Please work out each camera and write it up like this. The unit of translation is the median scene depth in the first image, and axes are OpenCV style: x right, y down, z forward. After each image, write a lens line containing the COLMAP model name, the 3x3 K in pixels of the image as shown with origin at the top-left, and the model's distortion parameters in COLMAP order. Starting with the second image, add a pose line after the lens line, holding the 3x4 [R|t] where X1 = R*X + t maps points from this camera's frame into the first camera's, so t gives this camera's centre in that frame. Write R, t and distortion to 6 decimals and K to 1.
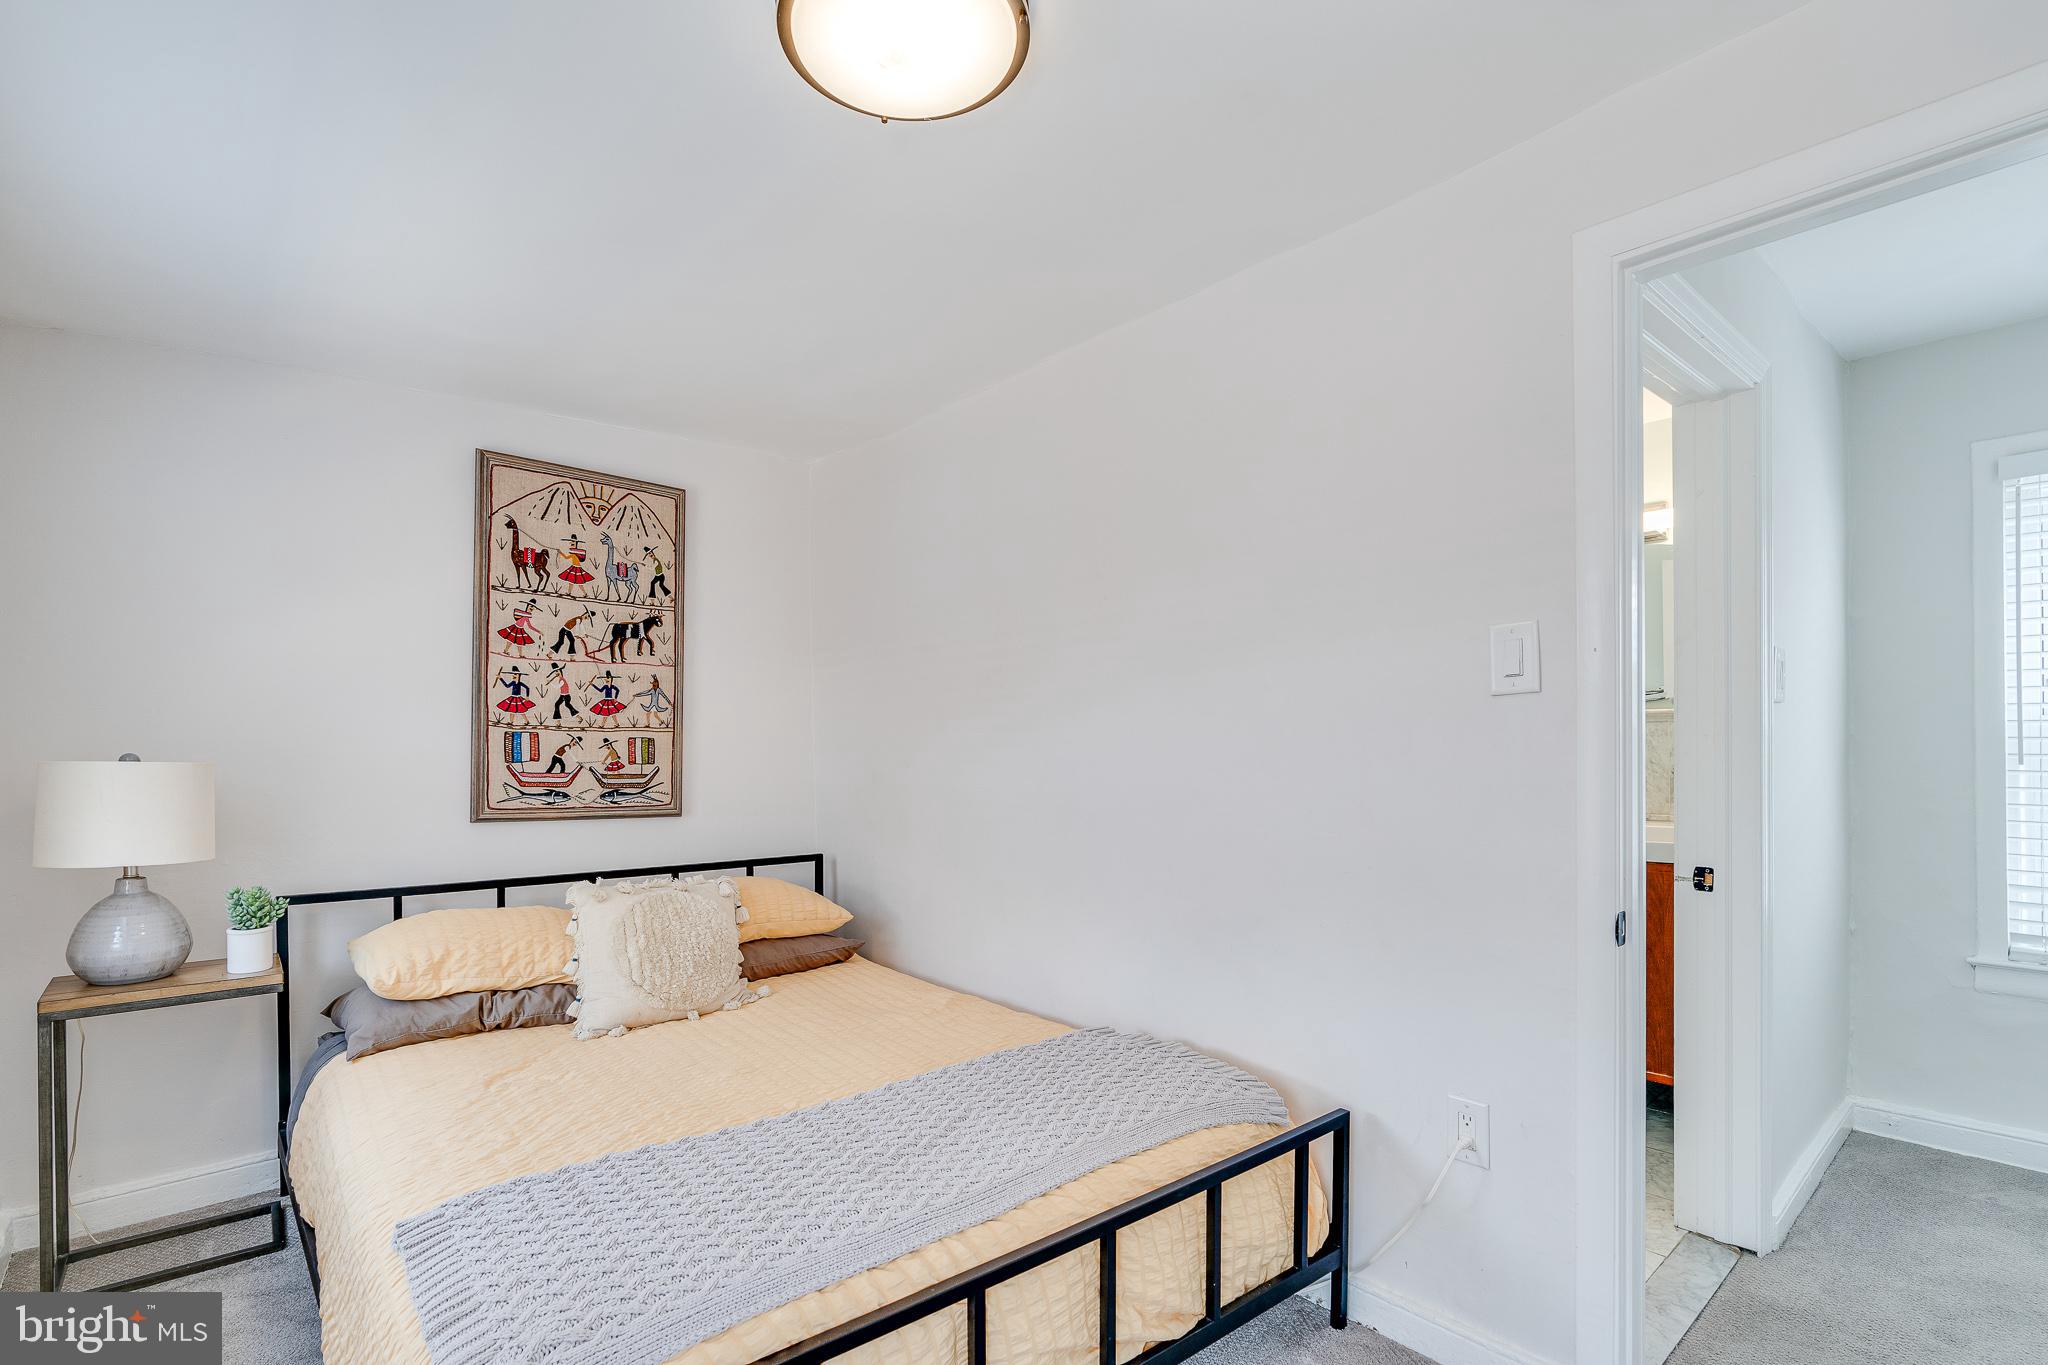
lens RADIAL K [[926.9, 0, 1043.7], [0, 926.9, 761.3], [0, 0, 1]] dist [-0.010022, 0.003404]
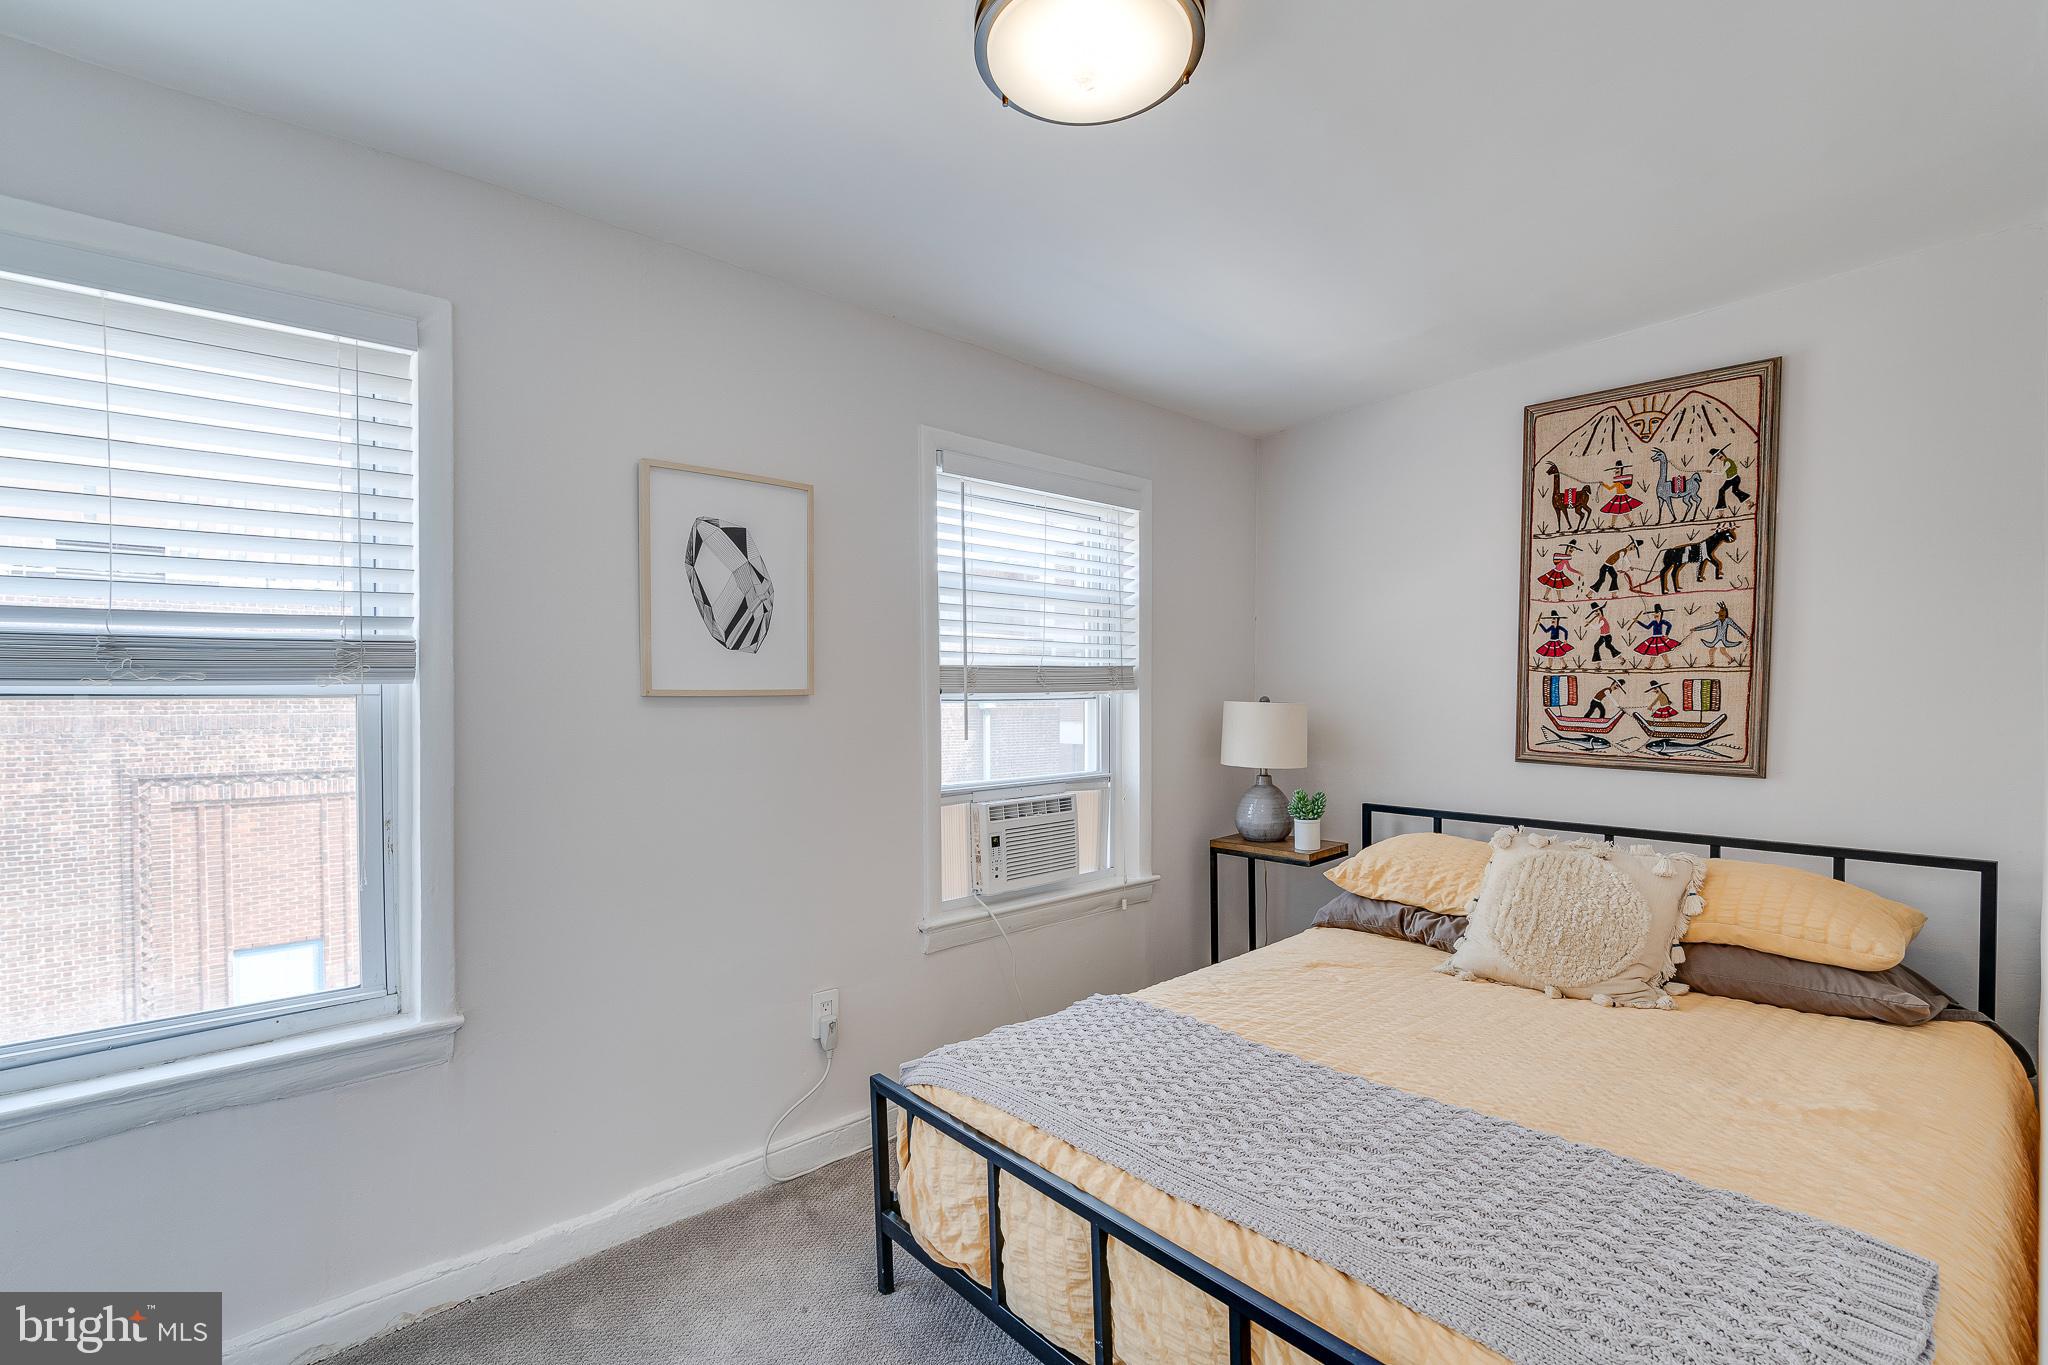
lens RADIAL K [[926.9, 0, 1008.7], [0, 926.9, 710.4], [0, 0, 1]] dist [-0.010022, 0.003404]
pose [[0.022329, 0.018830, -0.999573, 0.403674], [-0.011969, 0.999756, 0.018566, -0.005639], [0.999679, 0.011549, 0.022549, 0.370306]]
